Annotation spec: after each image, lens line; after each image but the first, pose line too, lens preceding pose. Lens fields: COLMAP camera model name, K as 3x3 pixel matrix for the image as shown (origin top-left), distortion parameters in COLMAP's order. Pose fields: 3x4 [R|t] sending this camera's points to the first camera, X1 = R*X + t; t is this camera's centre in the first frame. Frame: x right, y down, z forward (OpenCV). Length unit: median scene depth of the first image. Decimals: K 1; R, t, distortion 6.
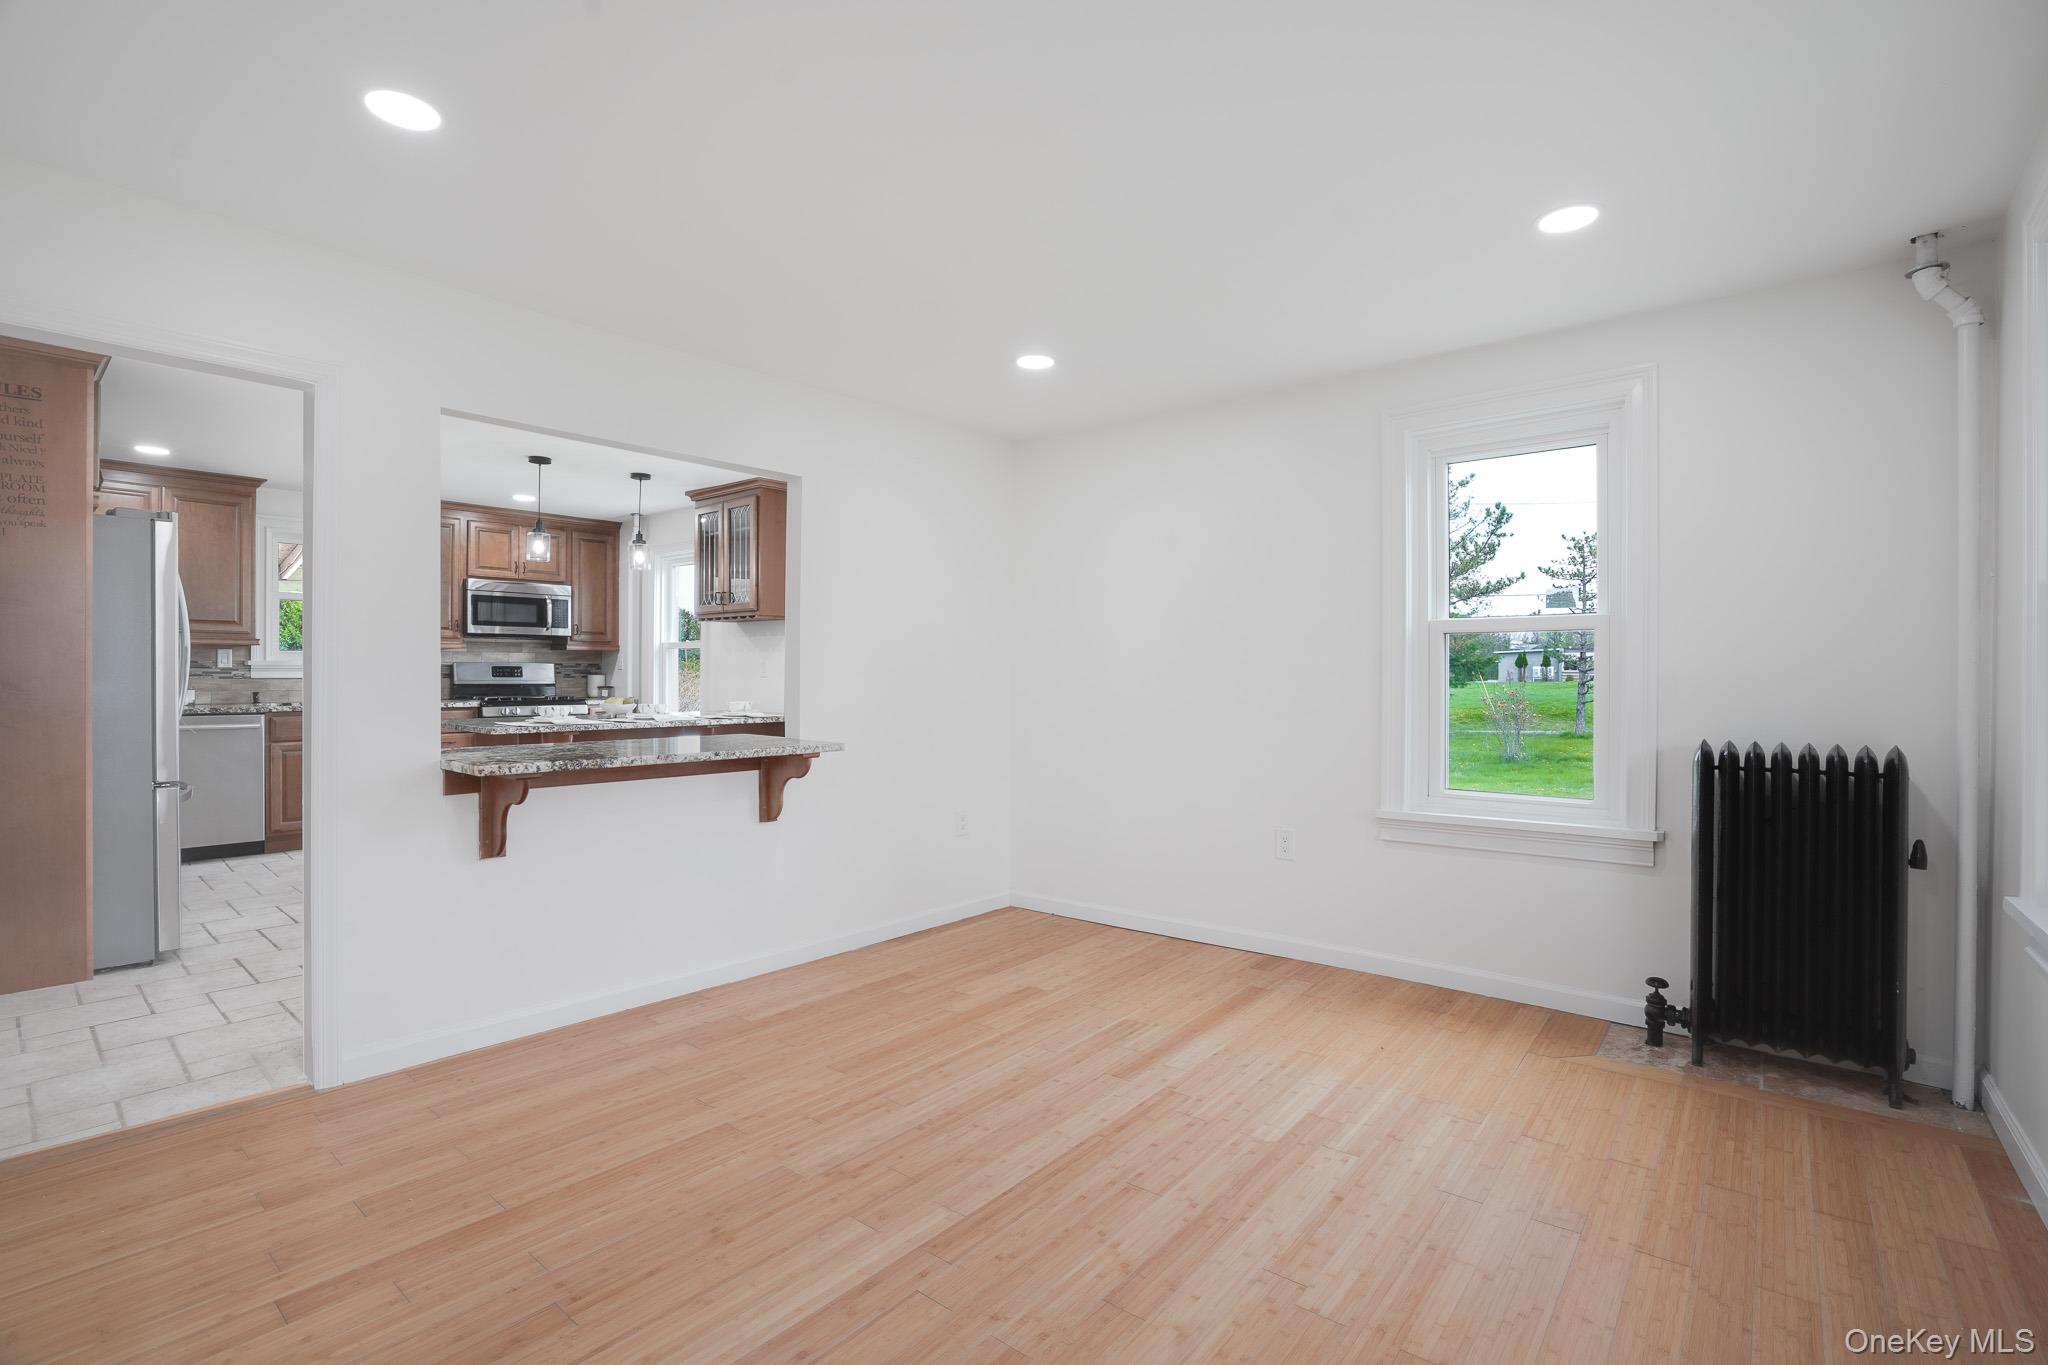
lens RADIAL K [[949.8, 0, 1027.7], [0, 949.8, 675.6], [0, 0, 1]] dist [-0.062979, 0.022139]
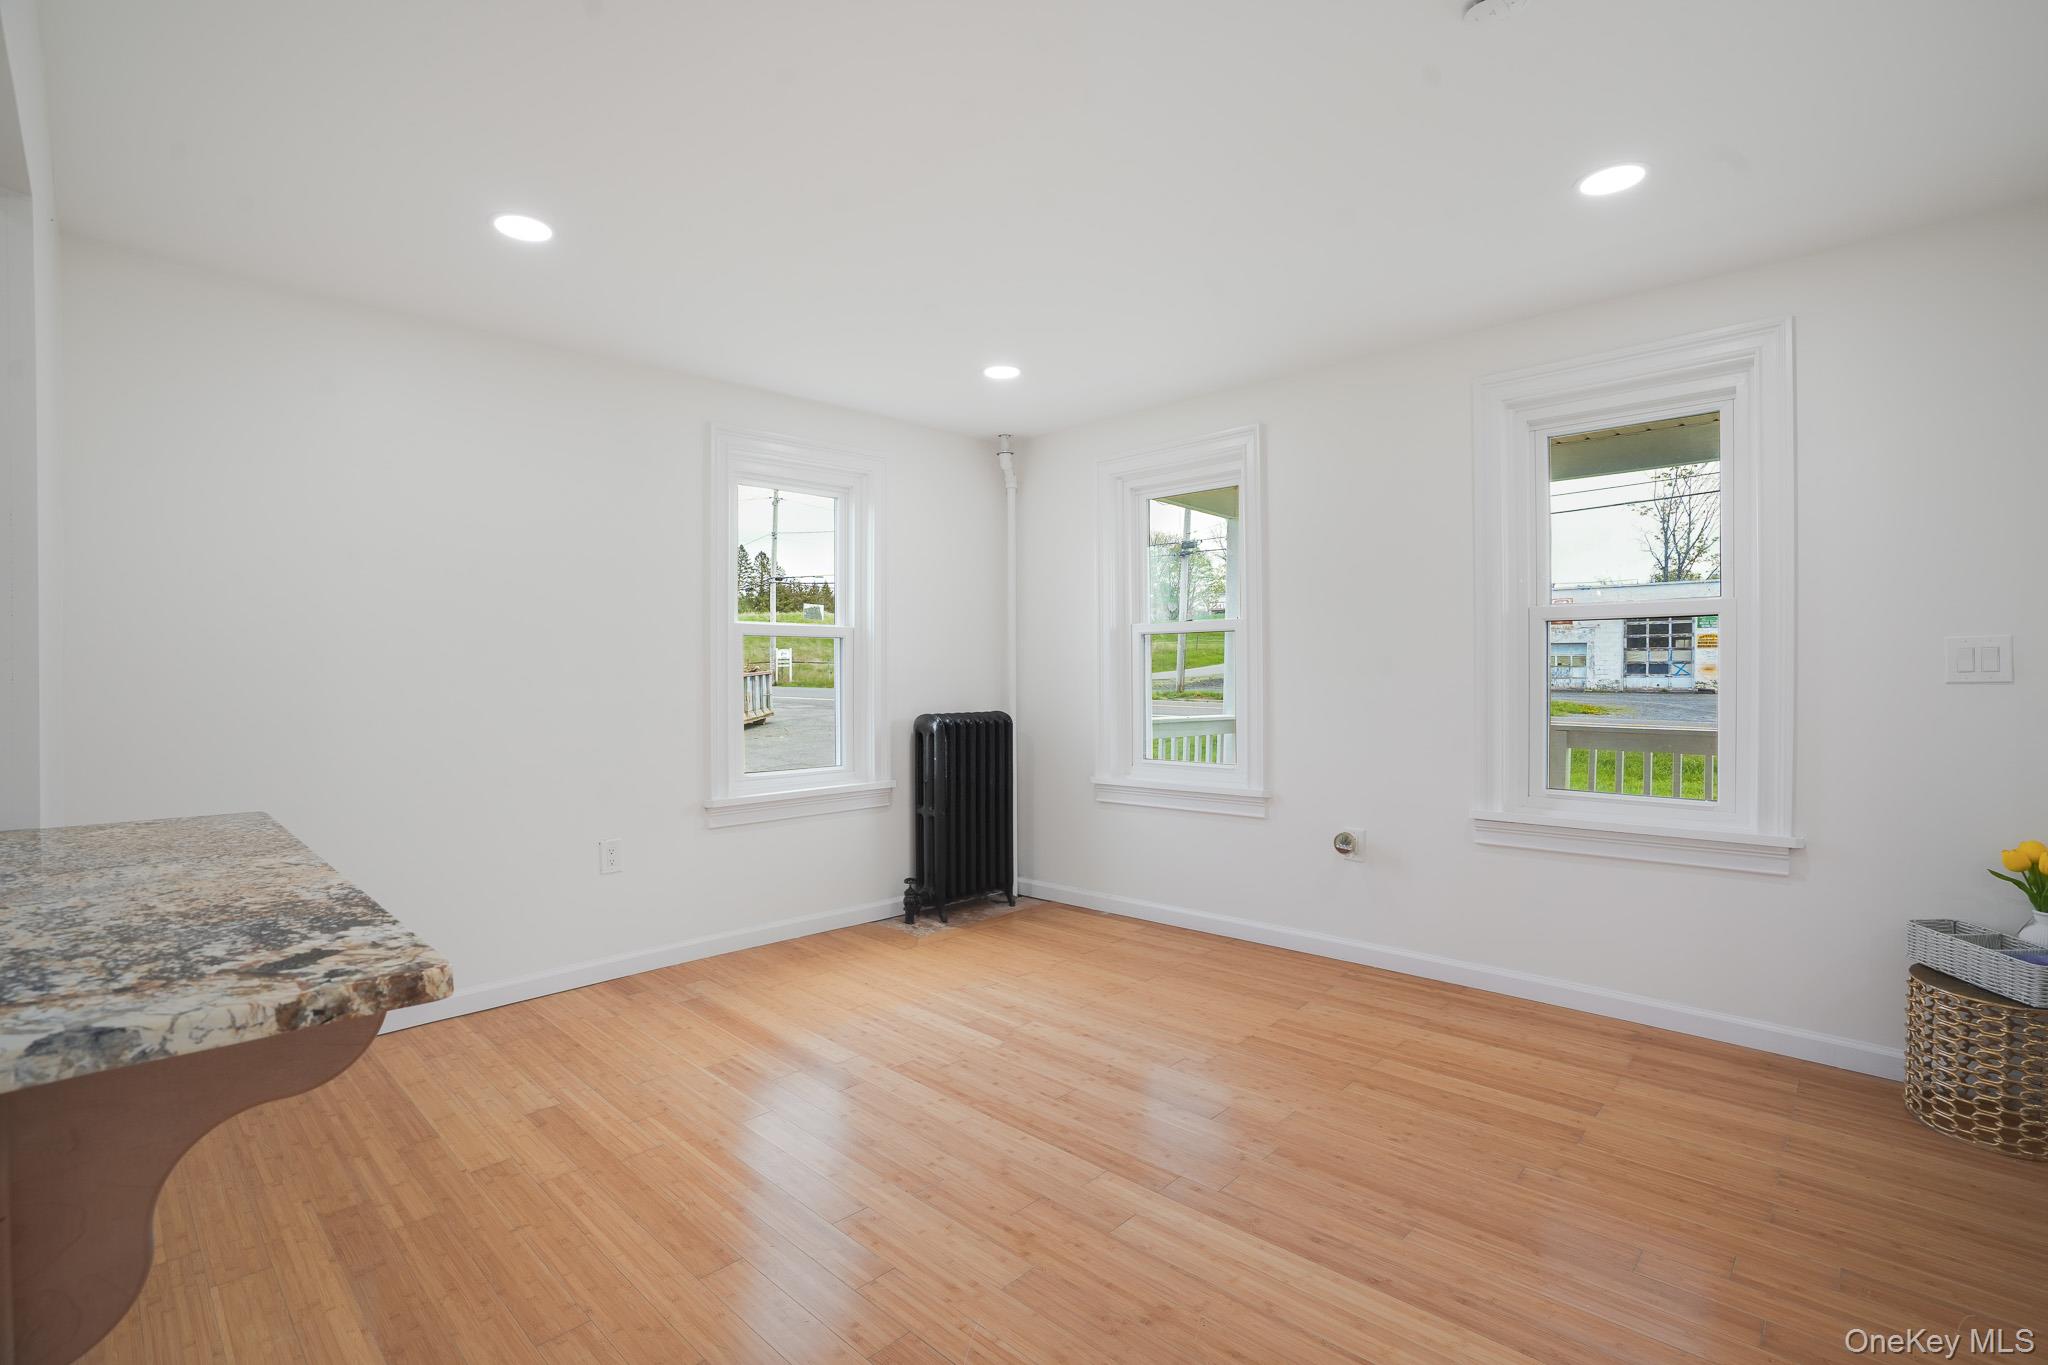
lens RADIAL K [[949.8, 0, 1027.7], [0, 949.8, 675.6], [0, 0, 1]] dist [-0.062979, 0.022139]
pose [[0.061923, -0.004821, 0.998069, -1.290206], [-0.001571, 0.999987, 0.004928, -0.004057], [-0.998080, -0.001873, 0.061915, 1.141490]]
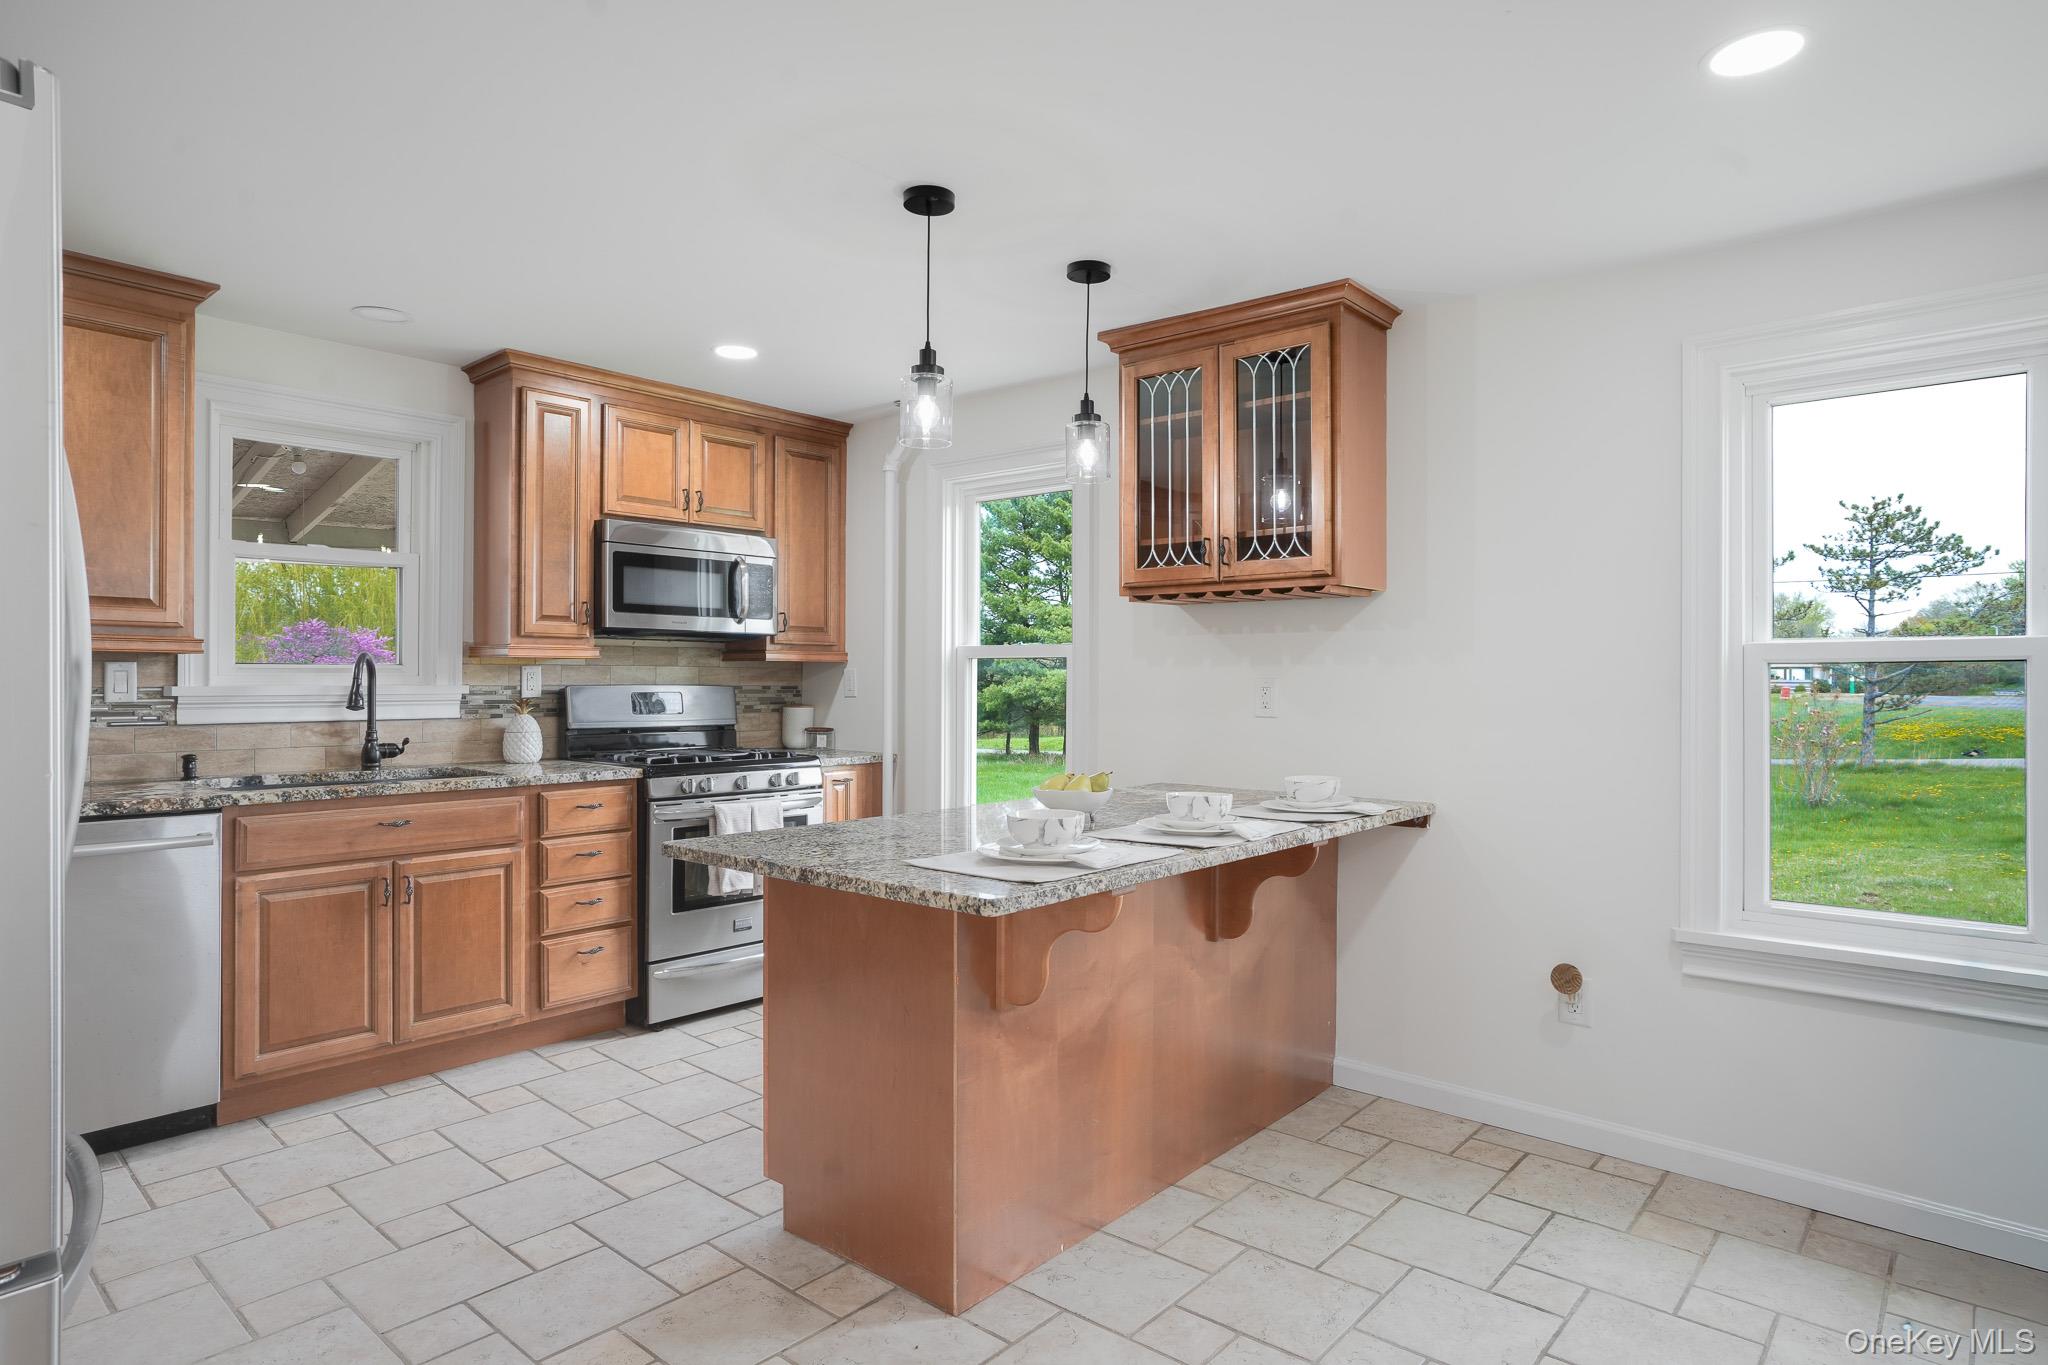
lens RADIAL K [[1148.2, 0, 1024.0], [0, 1148.2, 682.5], [0, 0, 1]] dist [-0.023998, 0.000762]
pose [[0.999934, -0.002513, -0.011223, -0.137061], [0.002467, 0.999988, -0.004179, -0.004973], [0.011233, 0.004151, 0.999928, 0.143805]]
